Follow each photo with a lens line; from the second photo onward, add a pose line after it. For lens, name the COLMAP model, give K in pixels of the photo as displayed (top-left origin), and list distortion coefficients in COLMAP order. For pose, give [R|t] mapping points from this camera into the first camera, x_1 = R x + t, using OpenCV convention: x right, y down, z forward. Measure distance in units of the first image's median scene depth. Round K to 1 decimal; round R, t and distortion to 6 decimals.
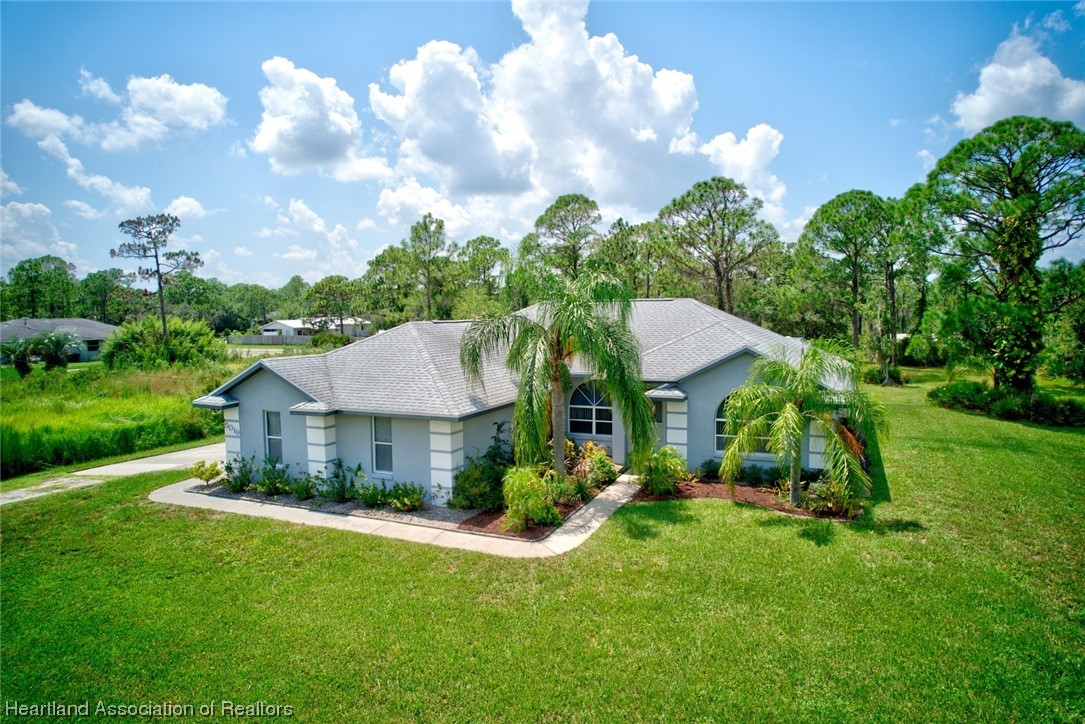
lens RADIAL K [[698.2, 0, 542.5], [0, 698.2, 362.0], [0, 0, 1]] dist [-0.043822, -0.001312]
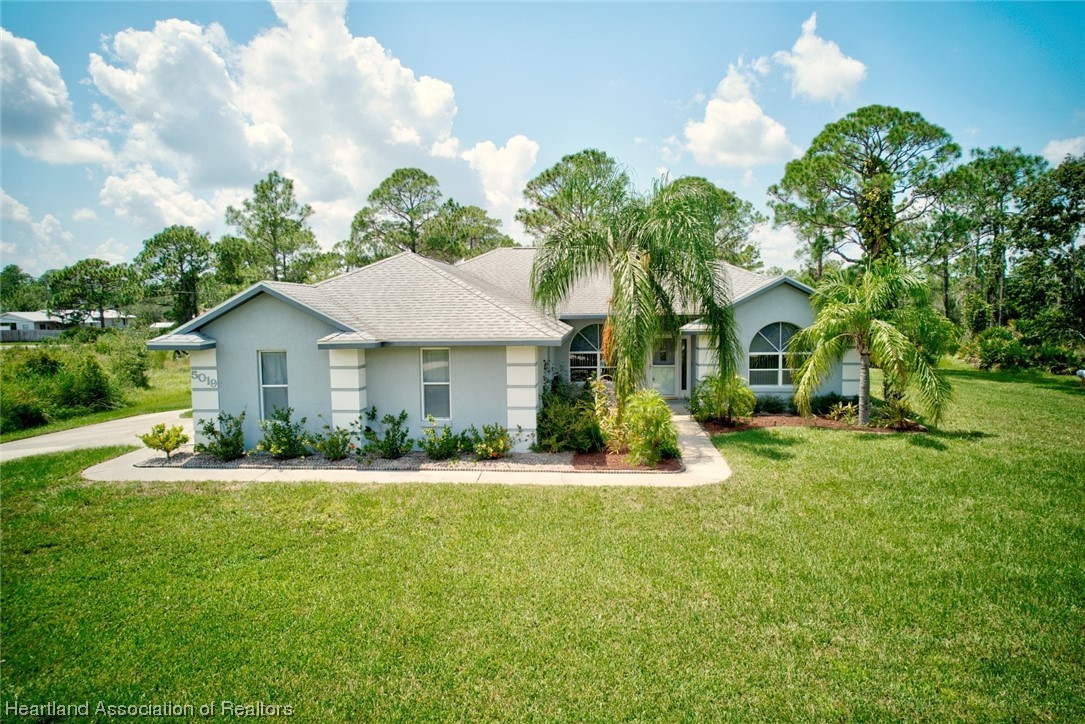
lens RADIAL K [[701.3, 0, 549.5], [0, 701.3, 352.5], [0, 0, 1]] dist [-0.083031, 0.077446]
pose [[0.941330, -0.021691, 0.336789, -0.227422], [0.027289, 0.999557, -0.011896, 0.056930], [-0.336382, 0.020389, 0.941505, 0.115064]]
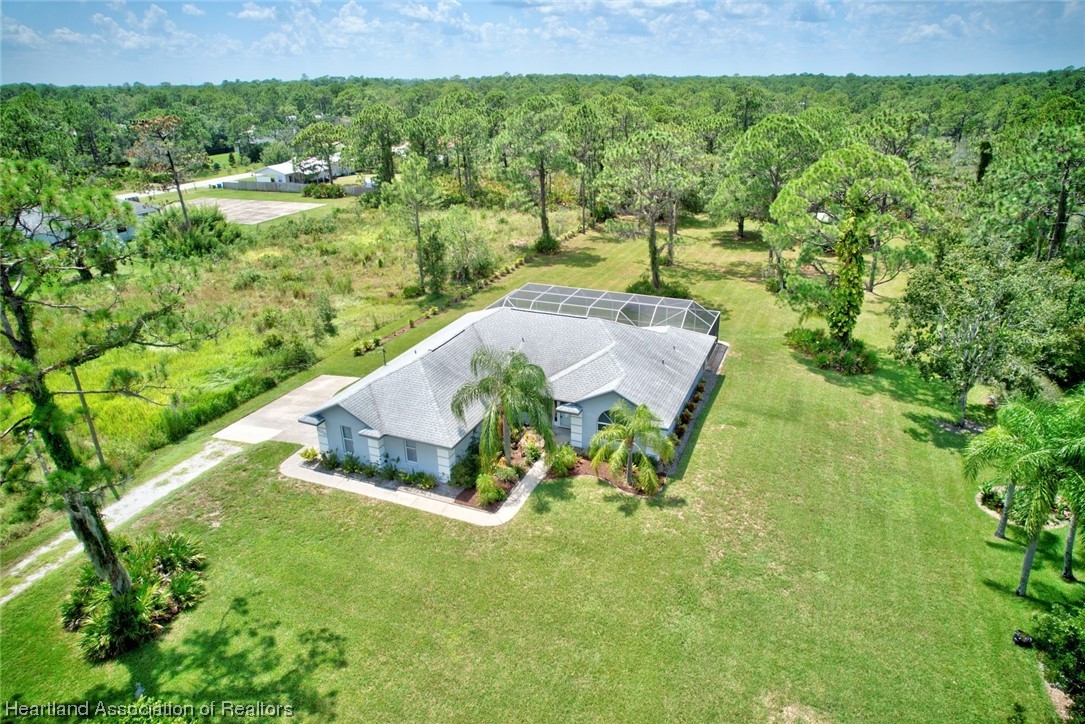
lens RADIAL K [[701.3, 0, 549.5], [0, 701.3, 352.5], [0, 0, 1]] dist [-0.083031, 0.077446]
pose [[0.999484, -0.004718, 0.031770, 0.047468], [-0.004819, 0.955932, 0.293548, -0.401651], [-0.031755, -0.293550, 0.955416, -0.419156]]
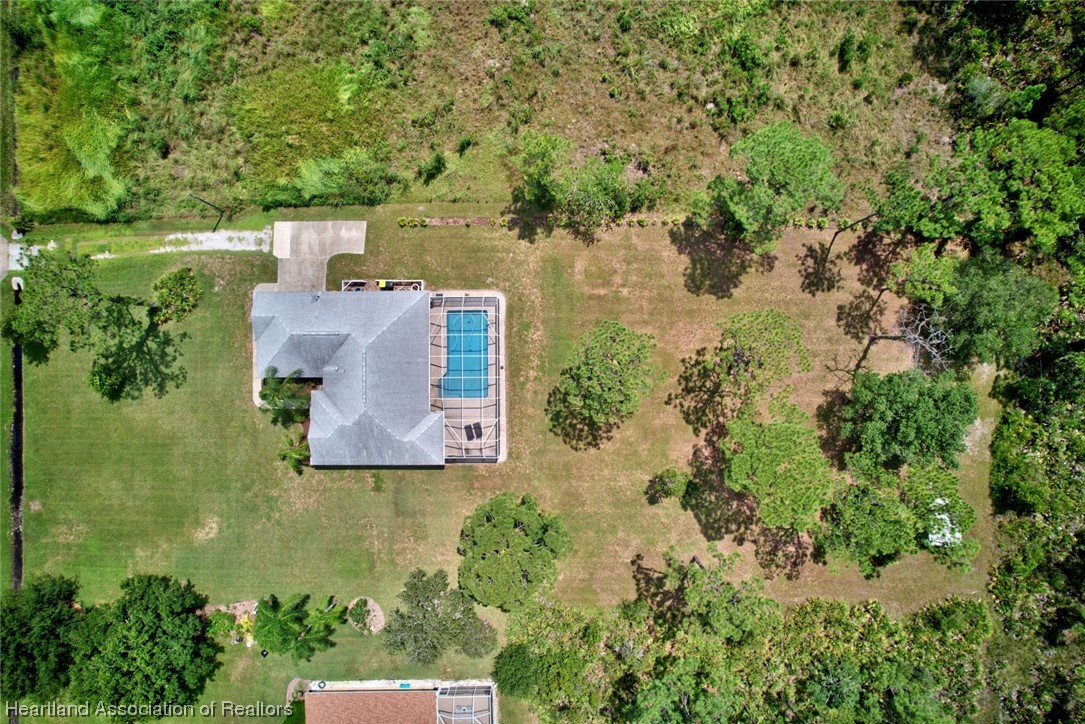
lens RADIAL K [[701.3, 0, 549.5], [0, 701.3, 352.5], [0, 0, 1]] dist [-0.083031, 0.077446]
pose [[0.413009, 0.910727, 0.000683, 0.255660], [-0.059893, 0.026413, 0.997855, -2.298509], [0.908755, -0.412164, 0.065454, 1.306596]]
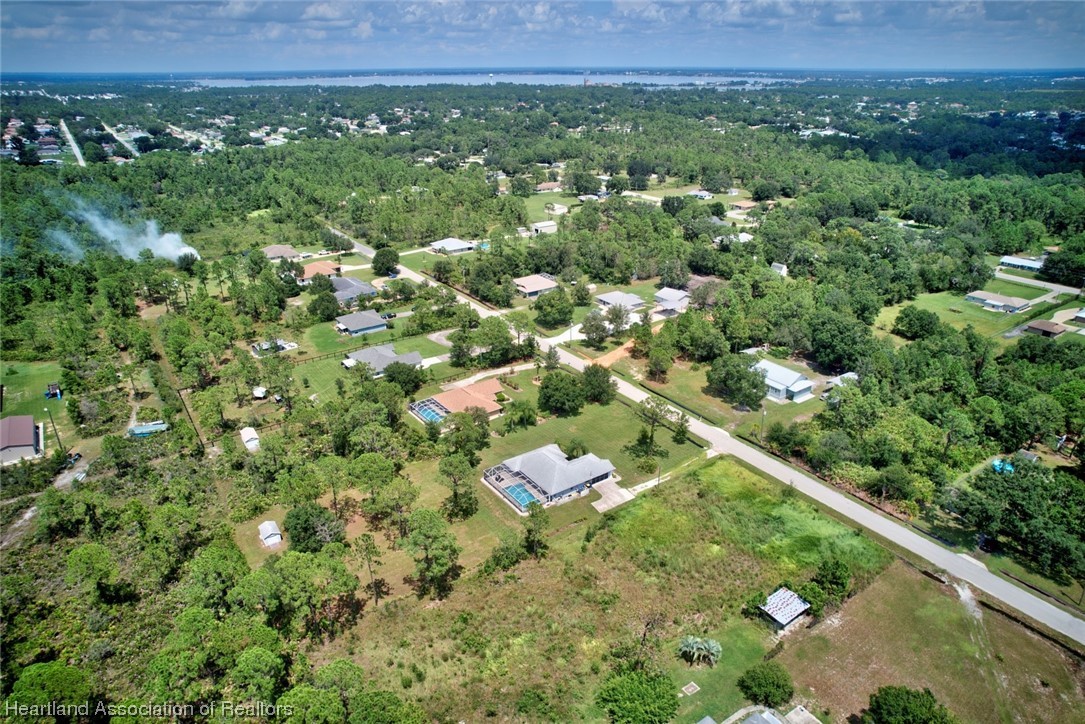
lens RADIAL K [[701.3, 0, 549.5], [0, 701.3, 352.5], [0, 0, 1]] dist [-0.083031, 0.077446]
pose [[-0.863907, -0.178945, 0.470790, -2.168912], [0.047293, 0.901802, 0.429554, -2.958835], [-0.501425, 0.393360, -0.770611, 4.512198]]
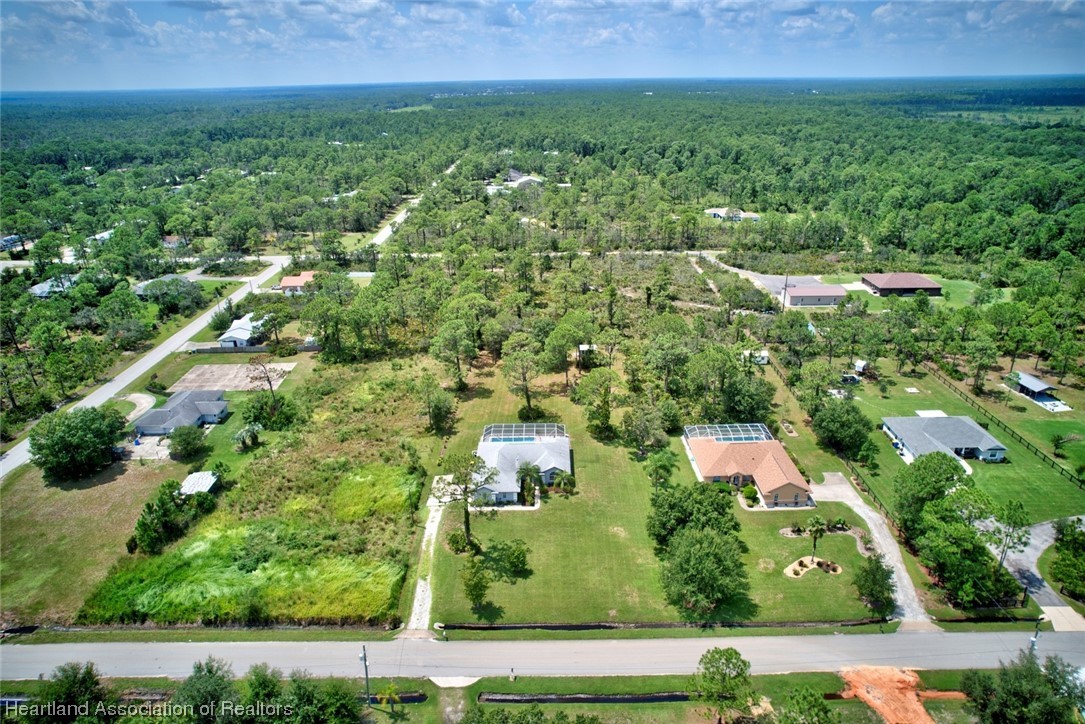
lens RADIAL K [[701.3, 0, 549.5], [0, 701.3, 352.5], [0, 0, 1]] dist [-0.083031, 0.077446]
pose [[0.912025, -0.149626, 0.381867, -1.287912], [0.032449, 0.954483, 0.296494, -1.848292], [-0.408848, -0.258018, 0.875368, -2.733183]]
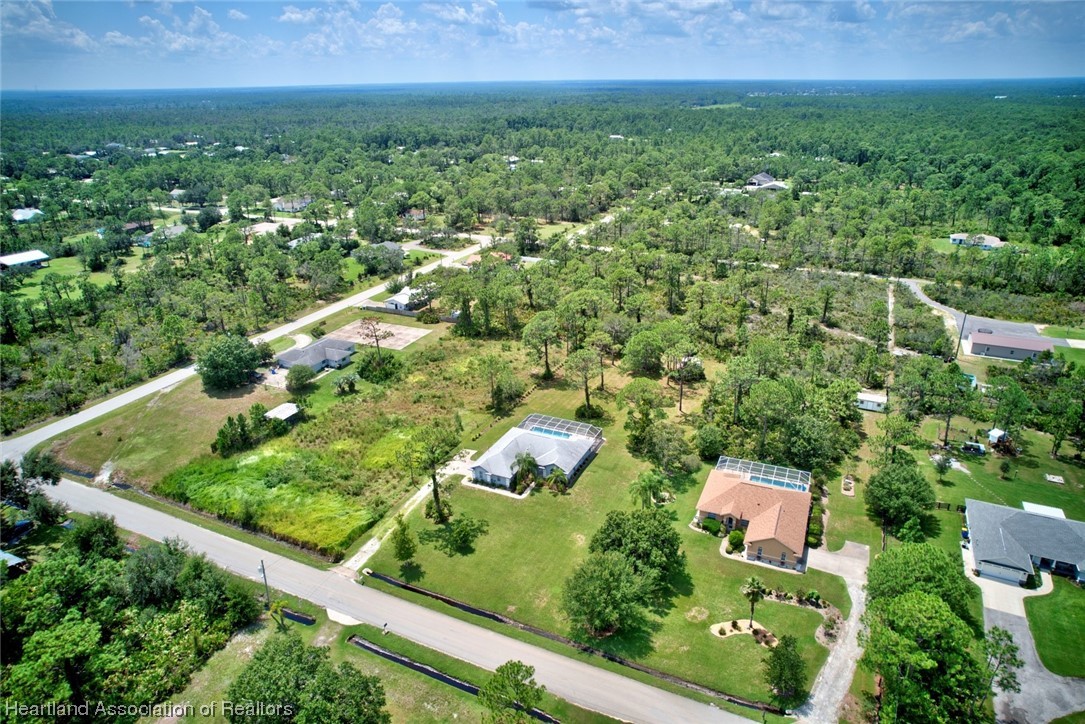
lens RADIAL K [[701.3, 0, 549.5], [0, 701.3, 352.5], [0, 0, 1]] dist [-0.083031, 0.077446]
pose [[0.999865, 0.010747, -0.012468, 0.203837], [-0.006587, 0.955393, 0.295264, -1.852525], [0.015085, -0.295142, 0.955334, -3.107597]]
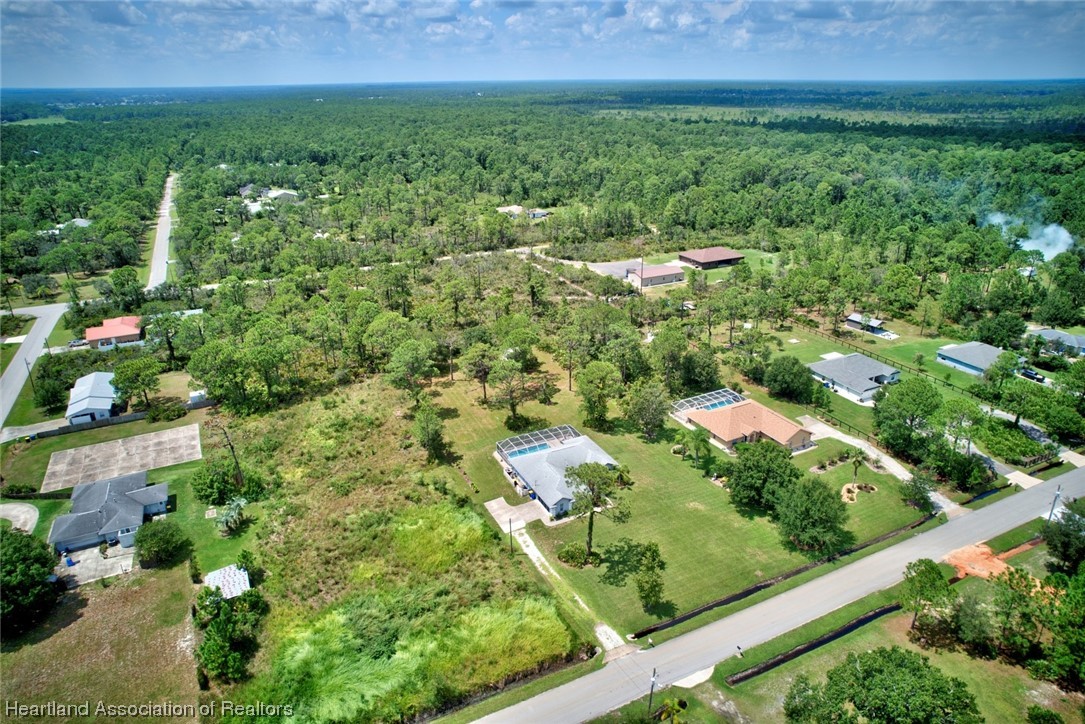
lens RADIAL K [[701.3, 0, 549.5], [0, 701.3, 352.5], [0, 0, 1]] dist [-0.083031, 0.077446]
pose [[0.634932, -0.275888, 0.721628, -2.808416], [0.059241, 0.948700, 0.310577, -1.922558], [-0.770293, -0.154445, 0.618704, -1.541704]]
